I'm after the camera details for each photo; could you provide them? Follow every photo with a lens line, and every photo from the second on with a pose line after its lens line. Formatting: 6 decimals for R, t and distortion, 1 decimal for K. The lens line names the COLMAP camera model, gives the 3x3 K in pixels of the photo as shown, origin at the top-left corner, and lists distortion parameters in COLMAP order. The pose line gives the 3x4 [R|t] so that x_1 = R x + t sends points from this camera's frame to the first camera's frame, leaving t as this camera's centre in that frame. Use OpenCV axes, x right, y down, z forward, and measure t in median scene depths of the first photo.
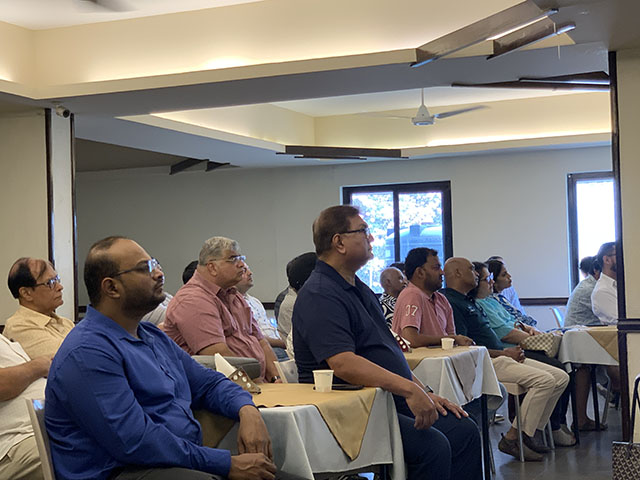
lens RADIAL K [[1222.4, 0, 320.0], [0, 1222.4, 240.0], [0, 0, 1]] dist [0.005429, 1.560493]
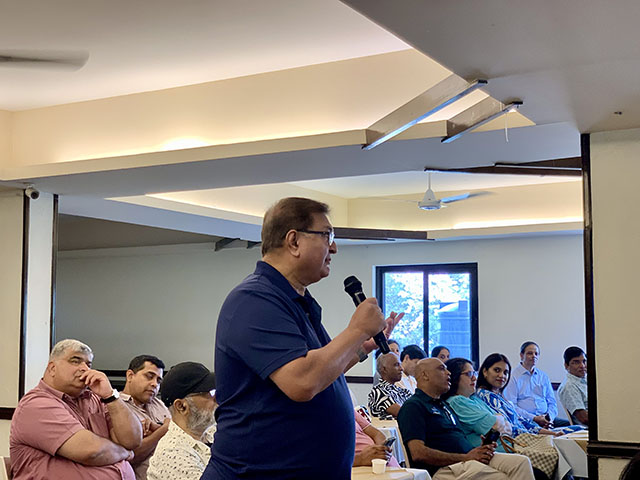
lens RADIAL K [[987.5, 0, 320.0], [0, 987.5, 240.0], [0, 0, 1]] dist [0.163279, 0.023678]
pose [[0.990655, 0.018284, -0.135161, 0.119524], [-0.025647, 0.998268, -0.052939, -0.027286], [0.133959, 0.055910, 0.989408, 0.216778]]
